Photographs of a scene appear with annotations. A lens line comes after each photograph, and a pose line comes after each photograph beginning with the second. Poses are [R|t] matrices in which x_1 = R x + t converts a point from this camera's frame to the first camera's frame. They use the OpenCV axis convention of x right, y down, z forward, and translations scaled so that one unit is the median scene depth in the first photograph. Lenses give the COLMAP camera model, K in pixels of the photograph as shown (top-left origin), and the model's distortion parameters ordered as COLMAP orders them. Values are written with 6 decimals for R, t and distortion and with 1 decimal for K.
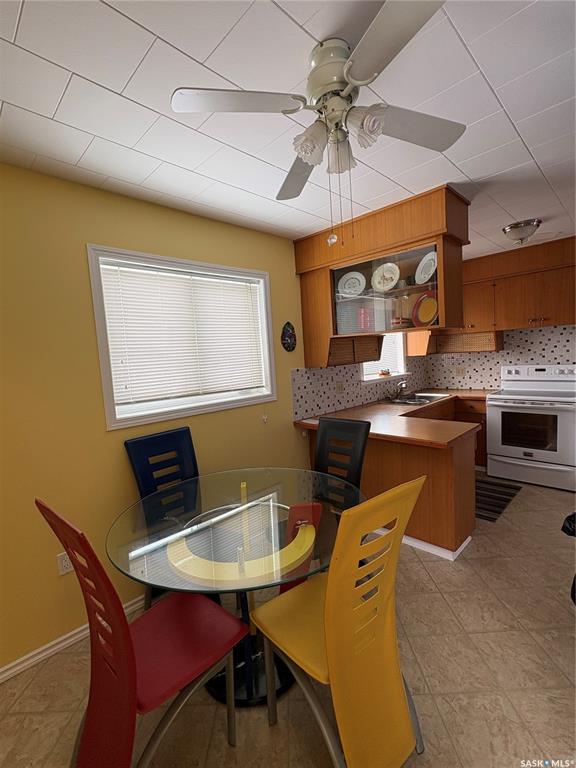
lens RADIAL K [[346.7, 0, 288.0], [0, 346.7, 384.0], [0, 0, 1]] dist [0.002205, 0.000359]
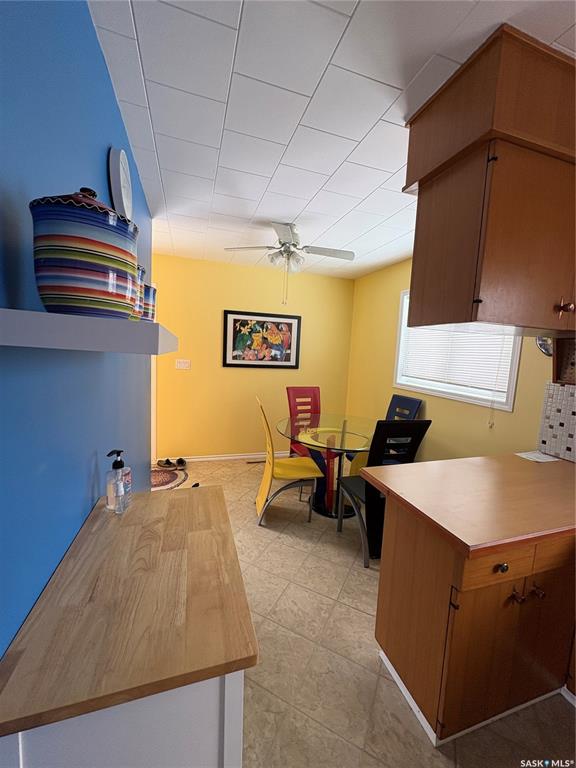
lens RADIAL K [[305.4, 0, 288.0], [0, 305.4, 384.0], [0, 0, 1]] dist [0.001636, 0.000154]
pose [[-0.455605, 0.137696, -0.879468, 0.825643], [-0.097463, 0.974309, 0.203035, -0.112971], [0.884830, 0.178219, -0.430480, 0.799805]]
